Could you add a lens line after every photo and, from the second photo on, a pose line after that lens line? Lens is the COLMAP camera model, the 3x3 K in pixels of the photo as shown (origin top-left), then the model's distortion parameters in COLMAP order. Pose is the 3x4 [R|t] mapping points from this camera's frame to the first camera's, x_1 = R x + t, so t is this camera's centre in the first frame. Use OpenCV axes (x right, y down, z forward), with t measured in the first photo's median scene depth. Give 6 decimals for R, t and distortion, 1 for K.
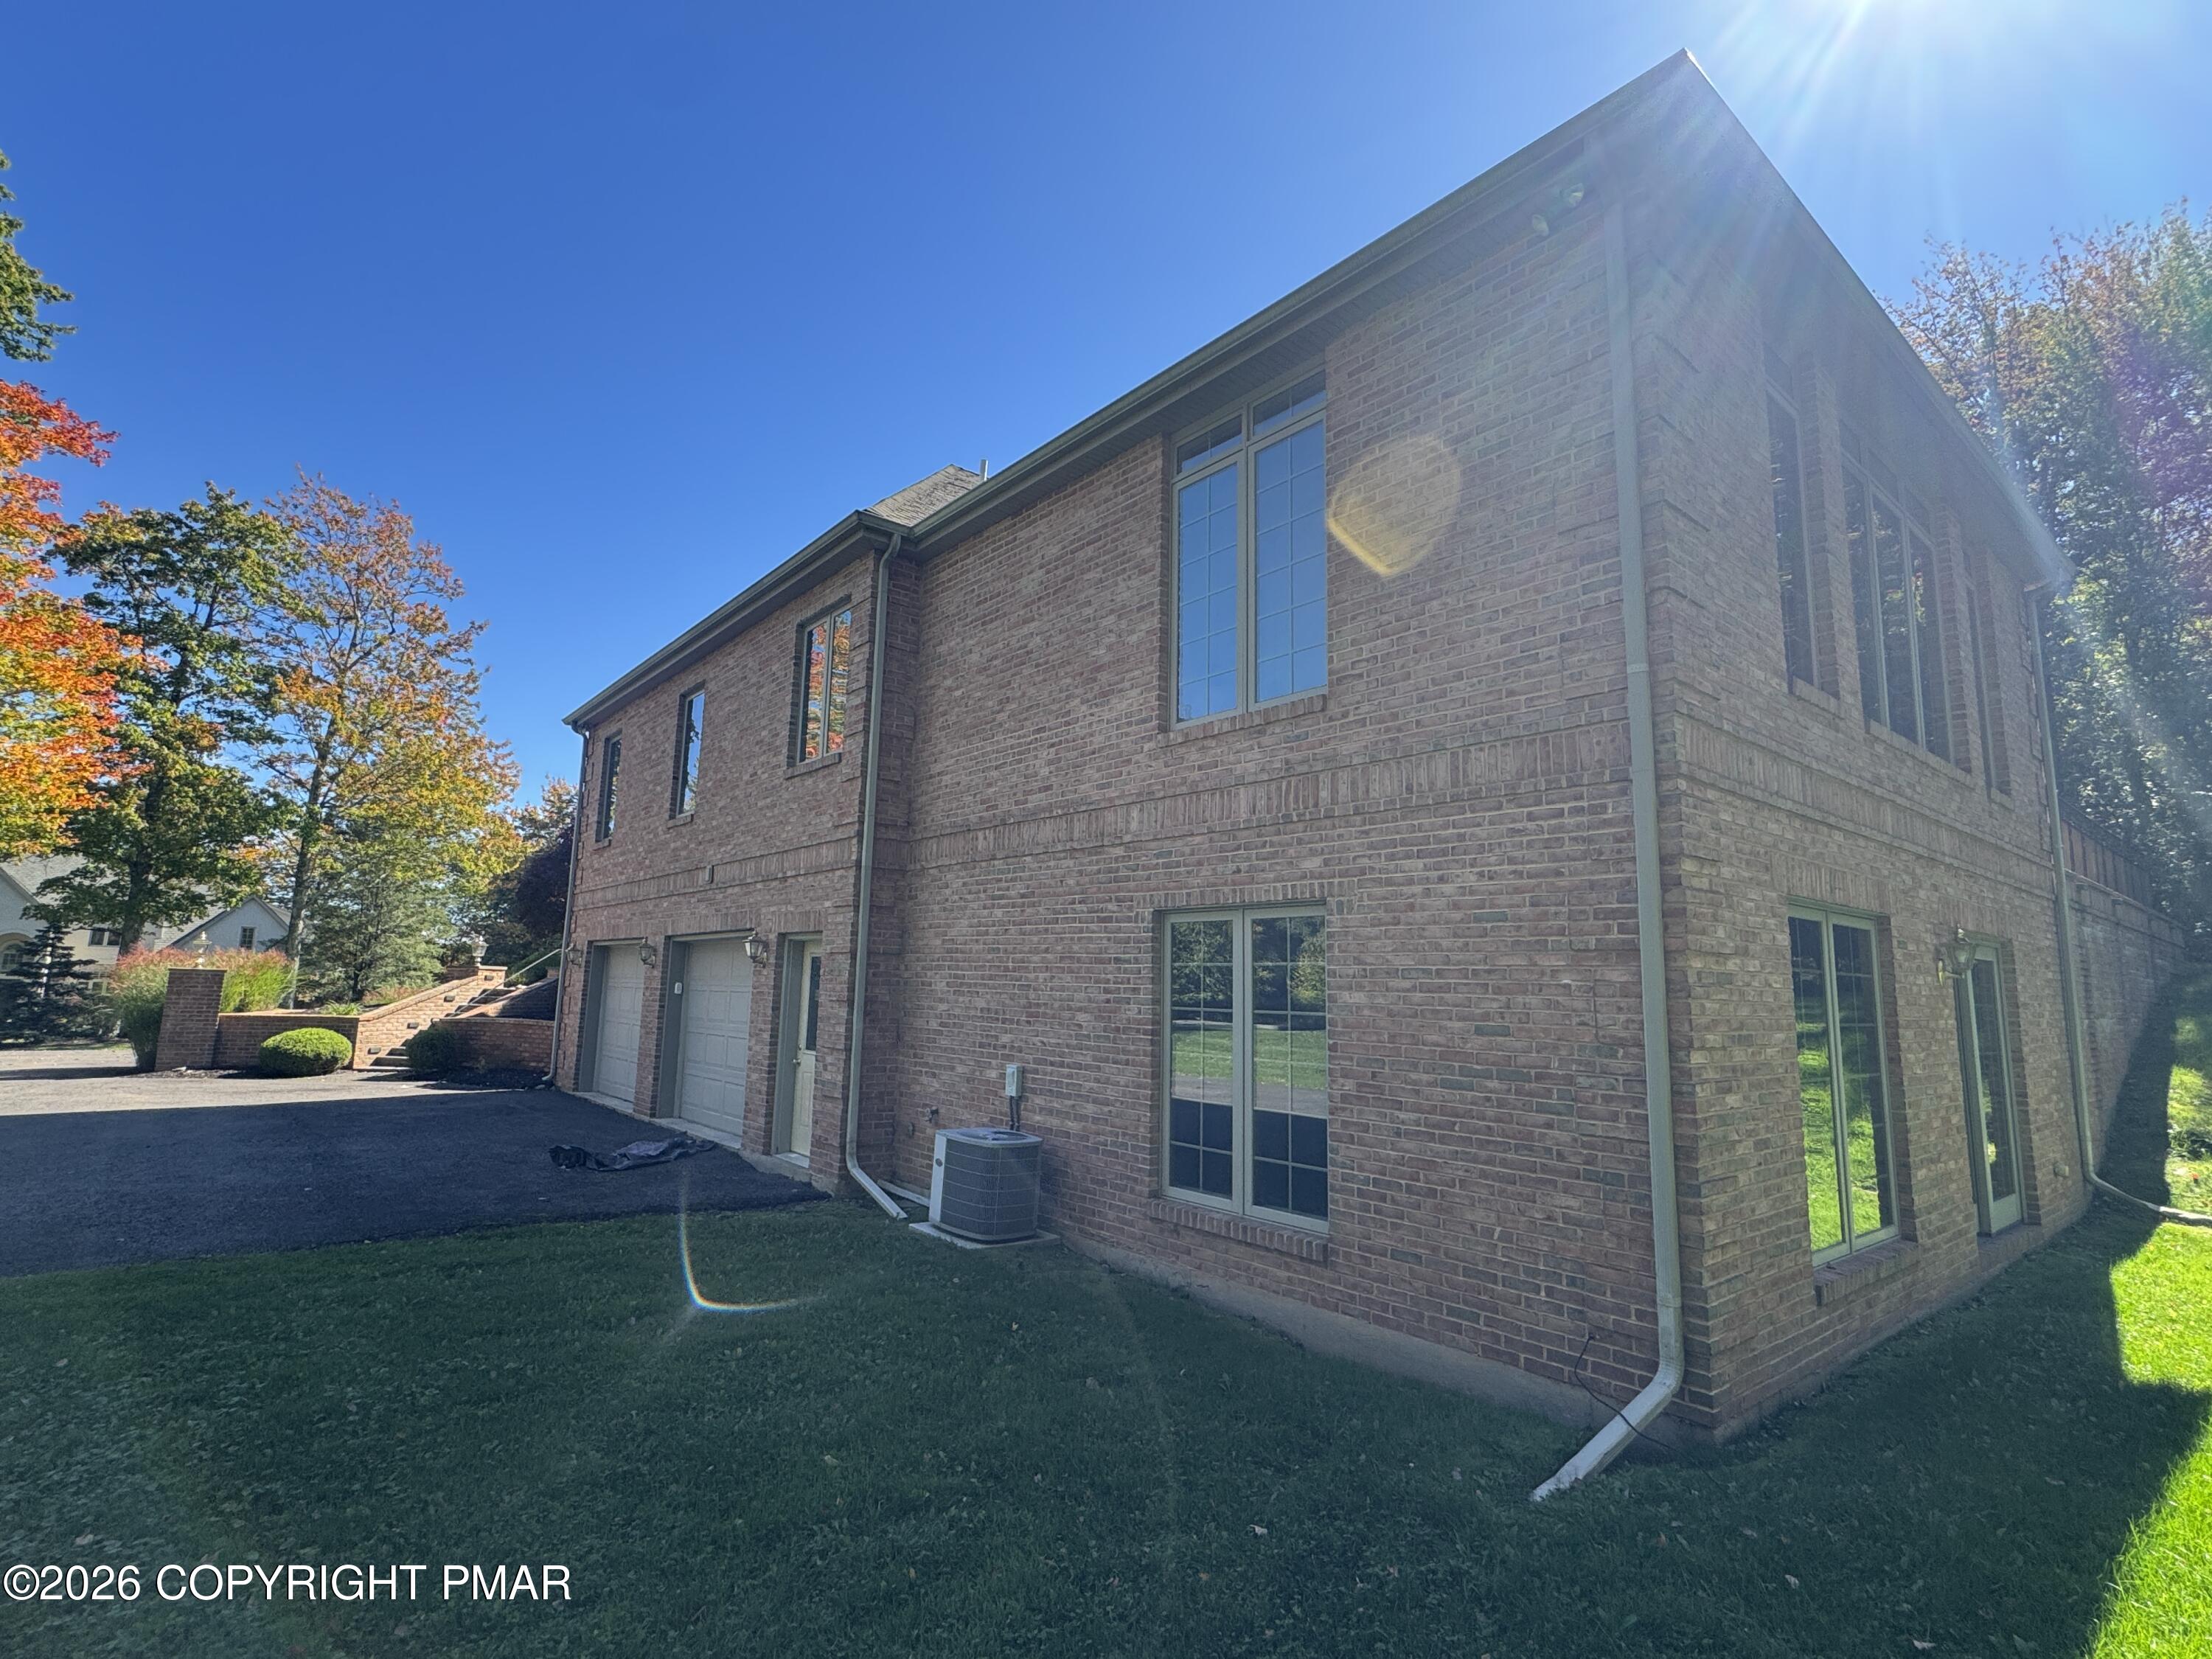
lens RADIAL K [[1066.4, 0, 1107.3], [0, 1066.4, 832.1], [0, 0, 1]] dist [-0.005282, 0.000934]
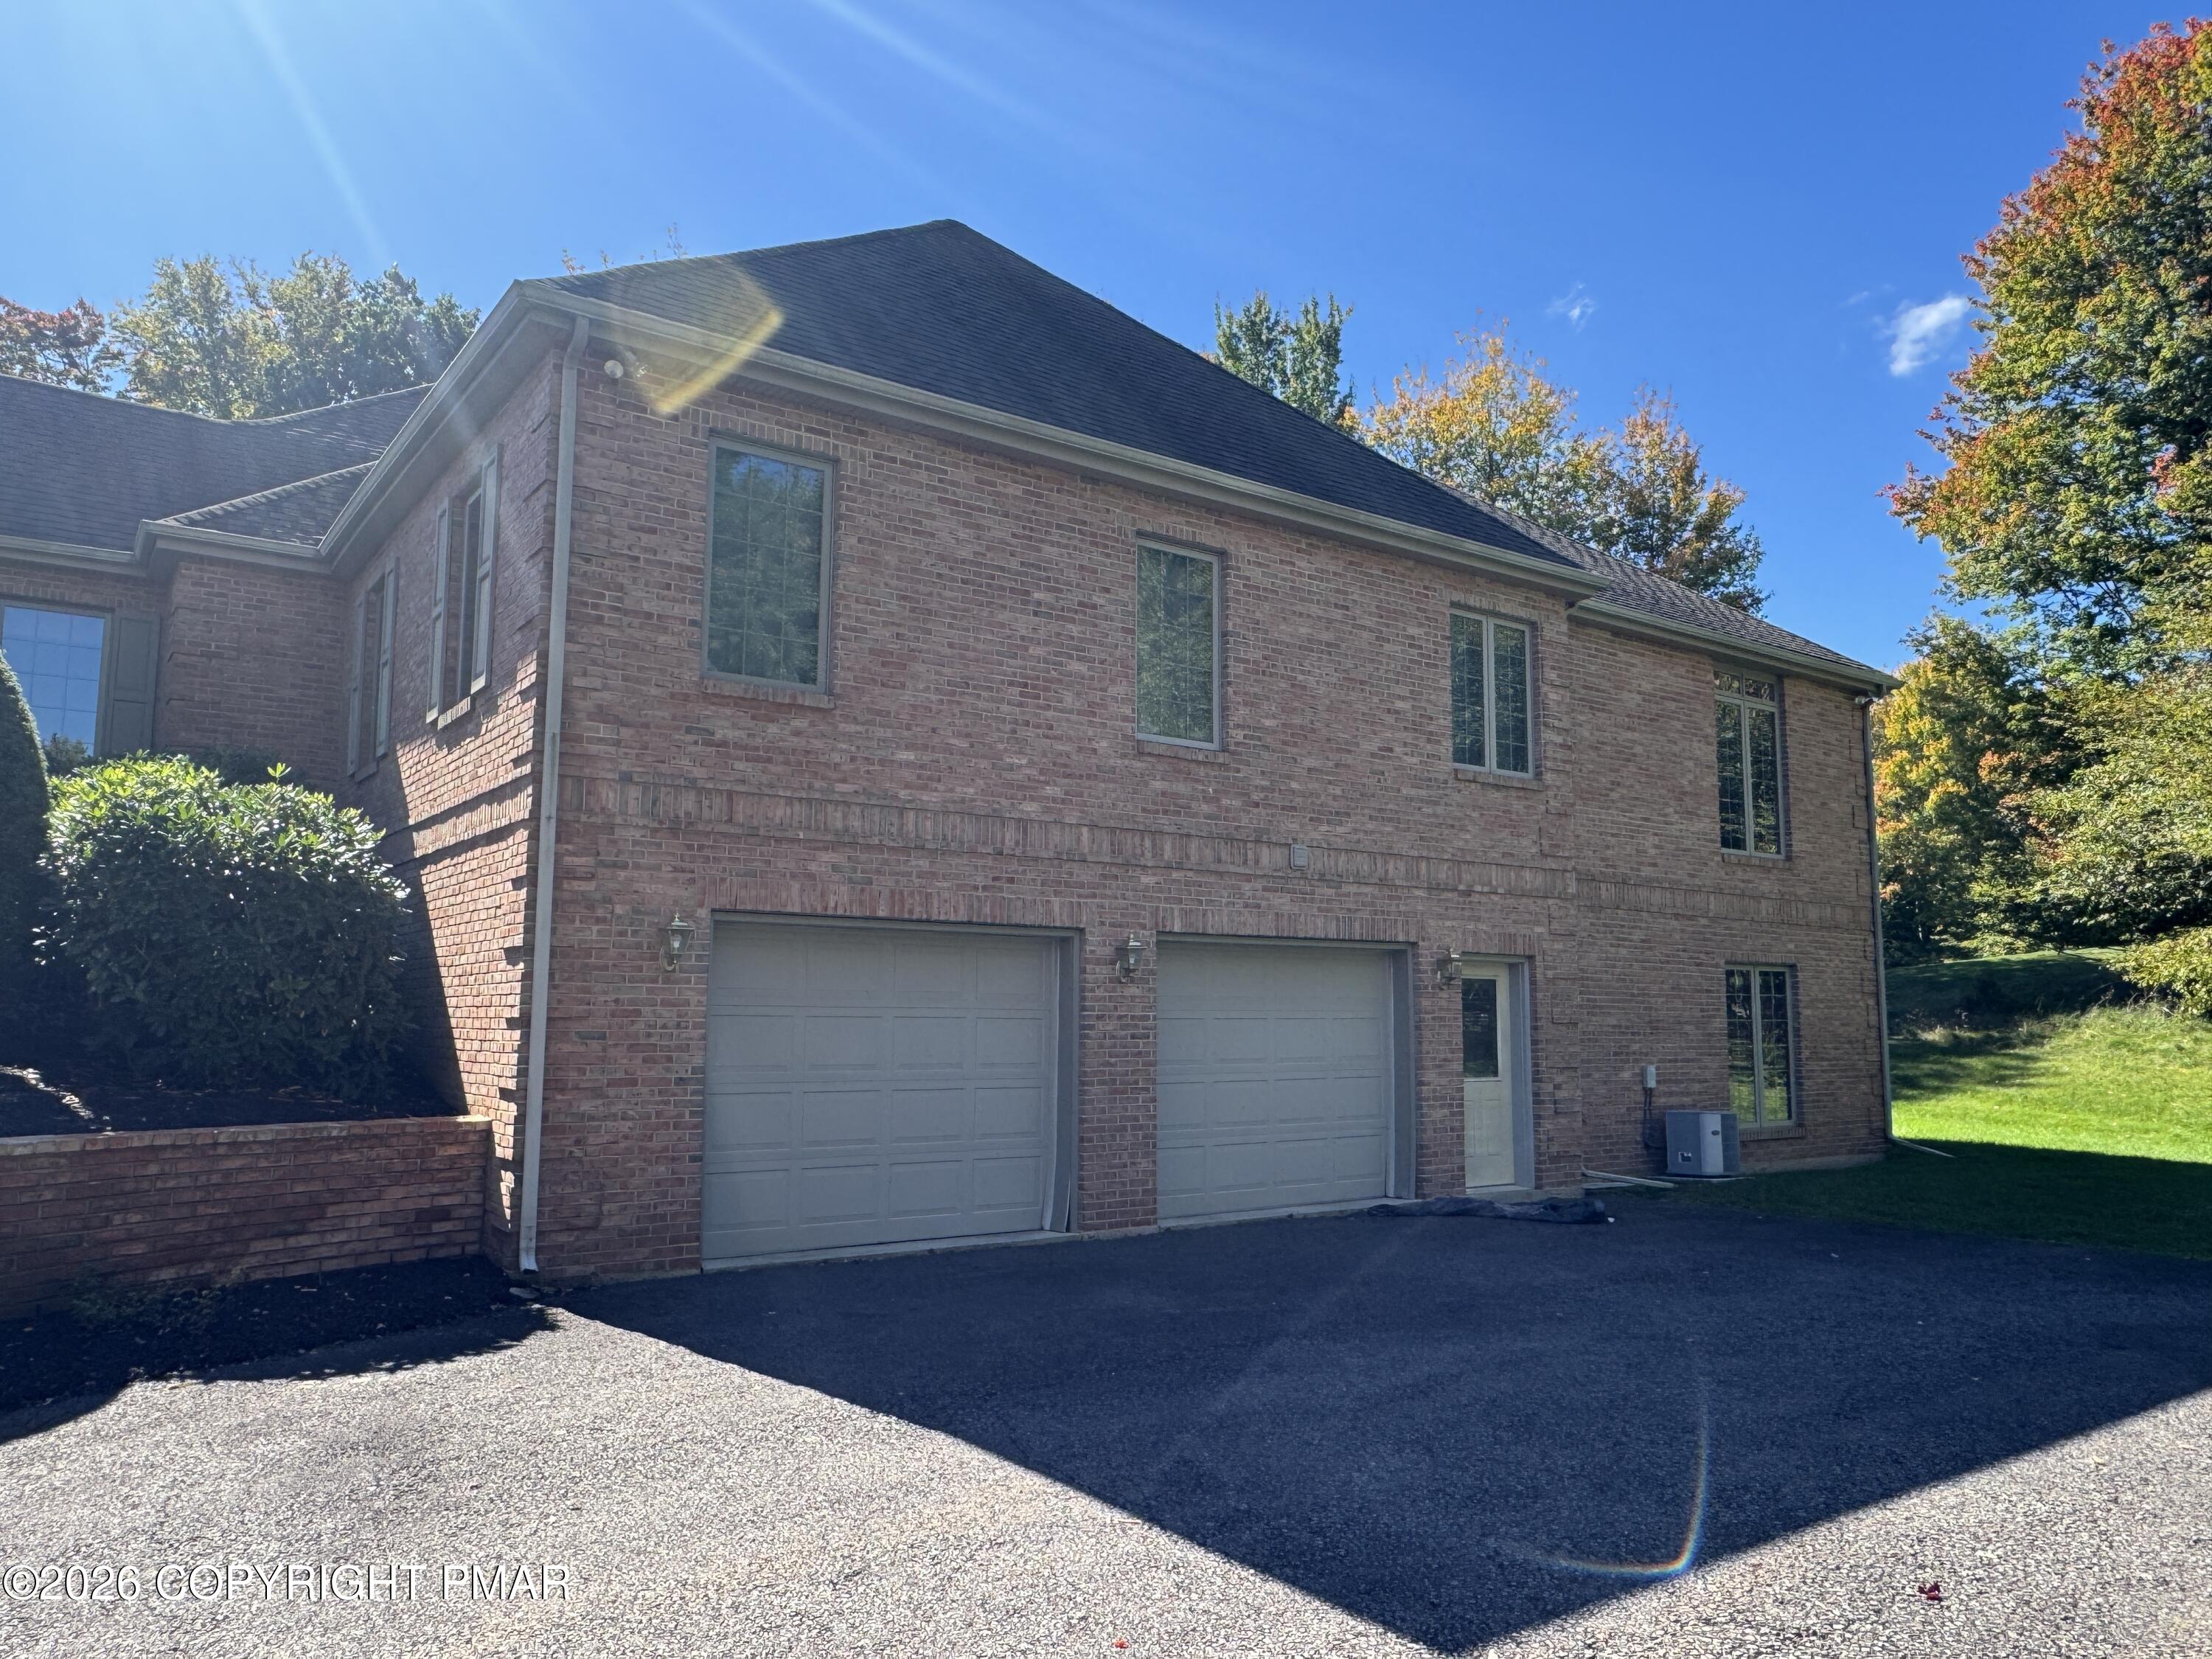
lens RADIAL K [[1540.6, 0, 1099.7], [0, 1540.6, 837.8], [0, 0, 1]] dist [-0.007349, -0.002894]
pose [[0.062878, 0.091965, 0.993775, -2.071967], [-0.149895, 0.985321, -0.081699, 0.193496], [-0.986701, -0.143825, 0.075740, 1.552807]]
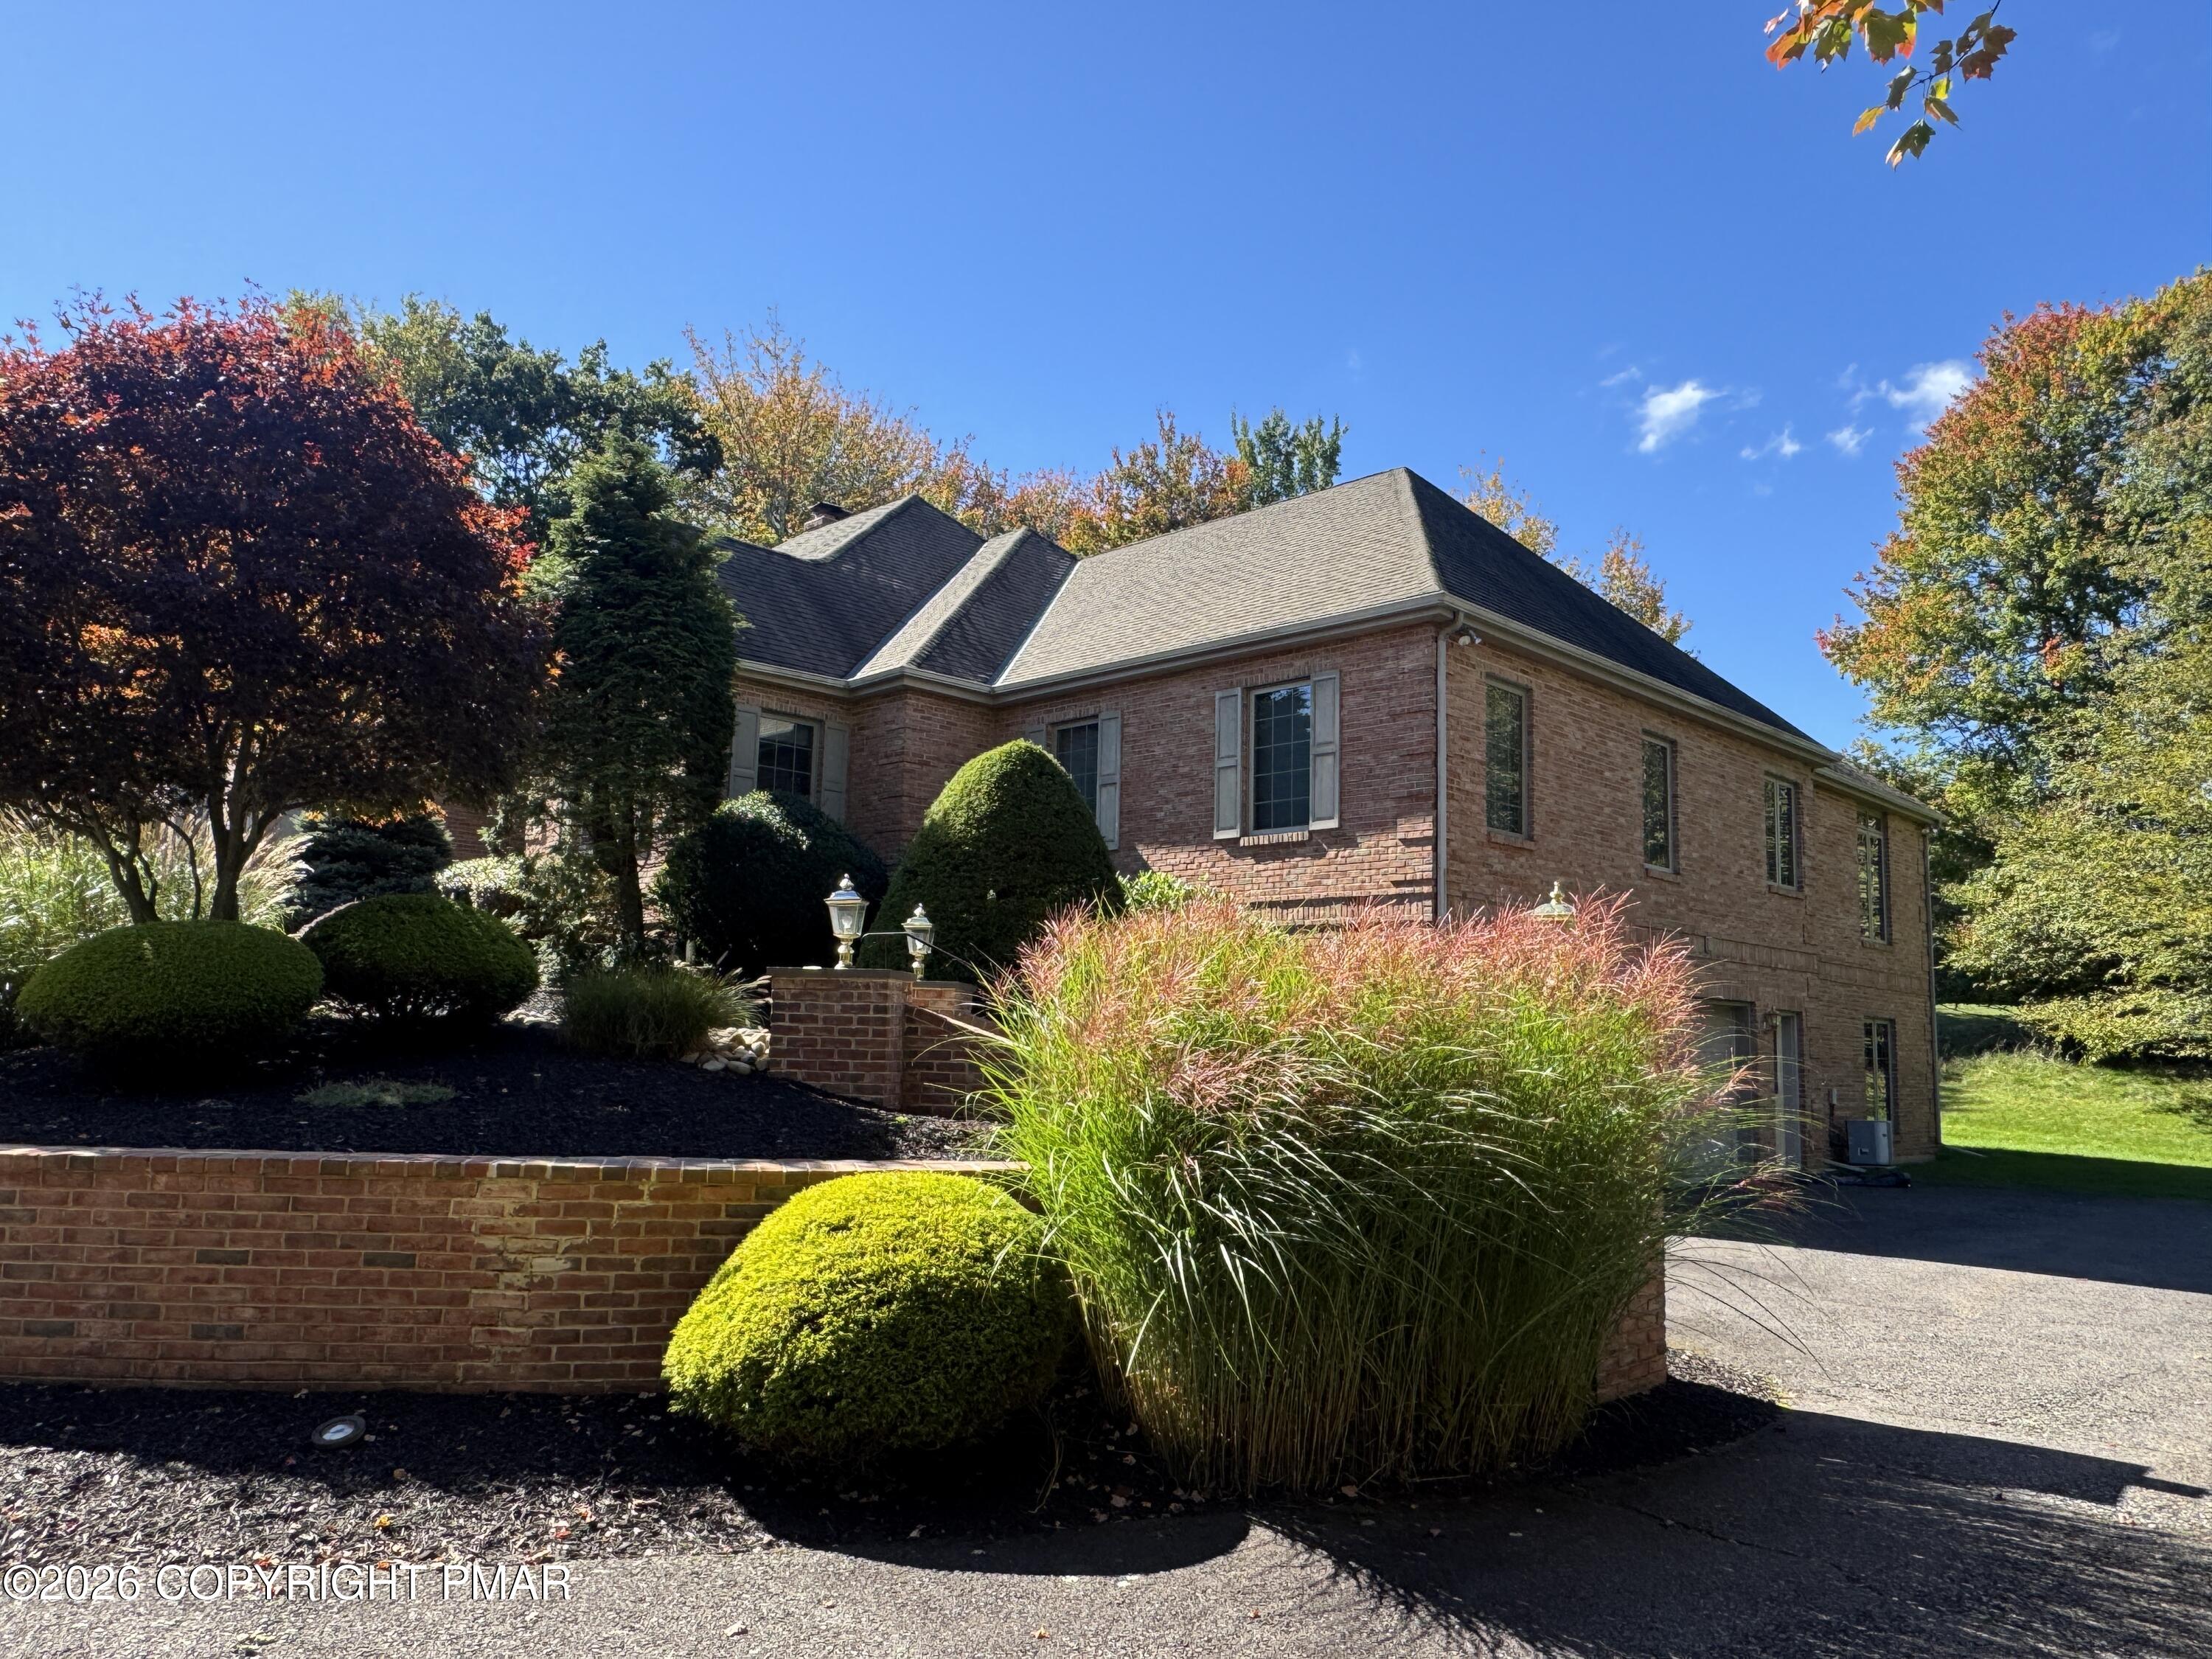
lens RADIAL K [[1540.6, 0, 1114.8], [0, 1540.6, 826.6], [0, 0, 1]] dist [-0.007349, -0.002894]
pose [[-0.103745, 0.111187, 0.988370, -2.750381], [-0.176966, 0.975812, -0.128350, 0.340045], [-0.978734, -0.188223, -0.081559, 2.570550]]
